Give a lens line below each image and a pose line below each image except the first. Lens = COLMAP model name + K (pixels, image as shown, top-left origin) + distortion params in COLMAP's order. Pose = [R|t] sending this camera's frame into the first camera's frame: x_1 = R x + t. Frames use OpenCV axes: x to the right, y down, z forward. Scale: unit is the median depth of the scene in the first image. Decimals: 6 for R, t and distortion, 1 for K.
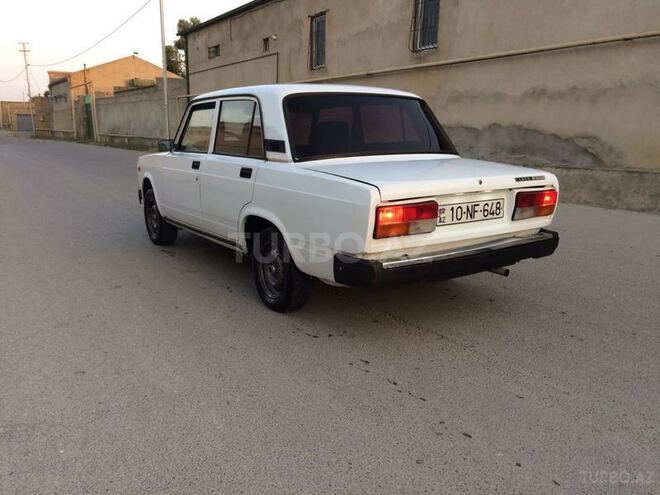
lens RADIAL K [[565.1, 0, 330.0], [0, 565.1, 247.5], [0, 0, 1]] dist [0.097006, -0.126564]
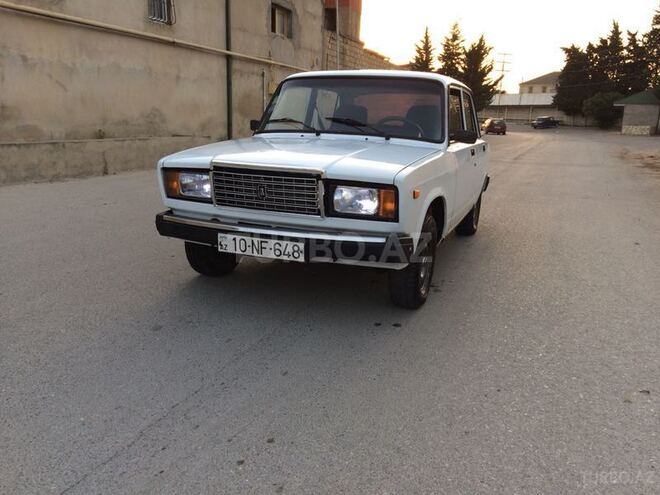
lens RADIAL K [[565.1, 0, 330.0], [0, 565.1, 247.5], [0, 0, 1]] dist [0.097006, -0.126564]
pose [[0.557199, 0.223183, -0.799824, 0.879986], [-0.184715, 0.972384, 0.142652, -0.179574], [0.809573, 0.068254, 0.583037, 0.424250]]
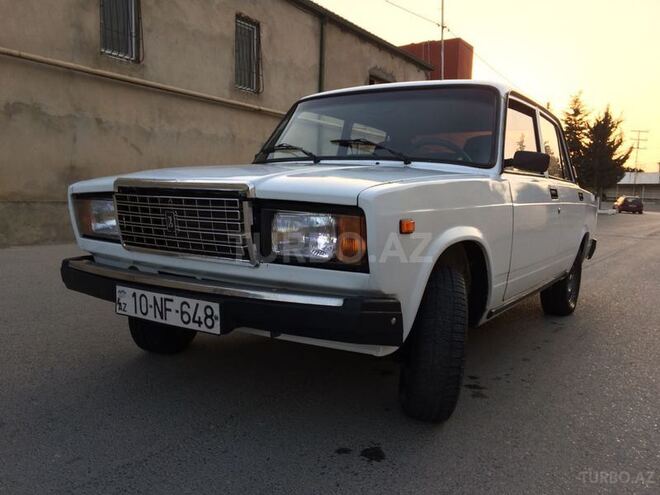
lens RADIAL K [[565.1, 0, 330.0], [0, 565.1, 247.5], [0, 0, 1]] dist [0.097006, -0.126564]
pose [[0.373774, 0.117874, -0.919999, 0.710585], [-0.197754, 0.979213, 0.045118, -0.154618], [0.906193, 0.165070, 0.389314, 0.729783]]
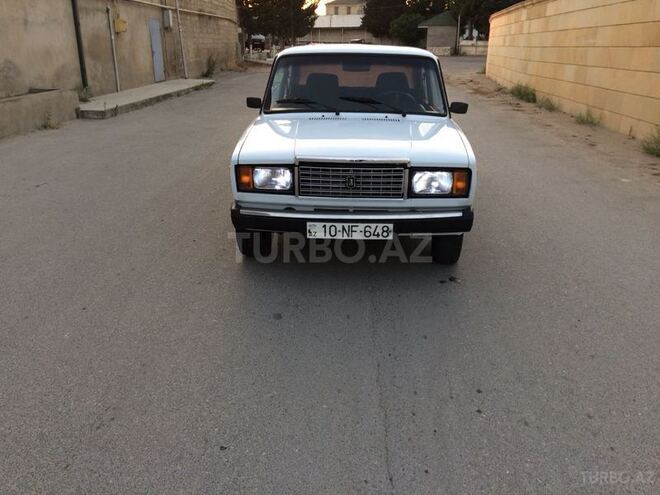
lens RADIAL K [[565.1, 0, 330.0], [0, 565.1, 247.5], [0, 0, 1]] dist [0.097006, -0.126564]
pose [[0.795307, 0.227613, -0.561854, 0.677913], [-0.123590, 0.968248, 0.217305, -0.213720], [0.593475, -0.103385, 0.798185, 0.075255]]
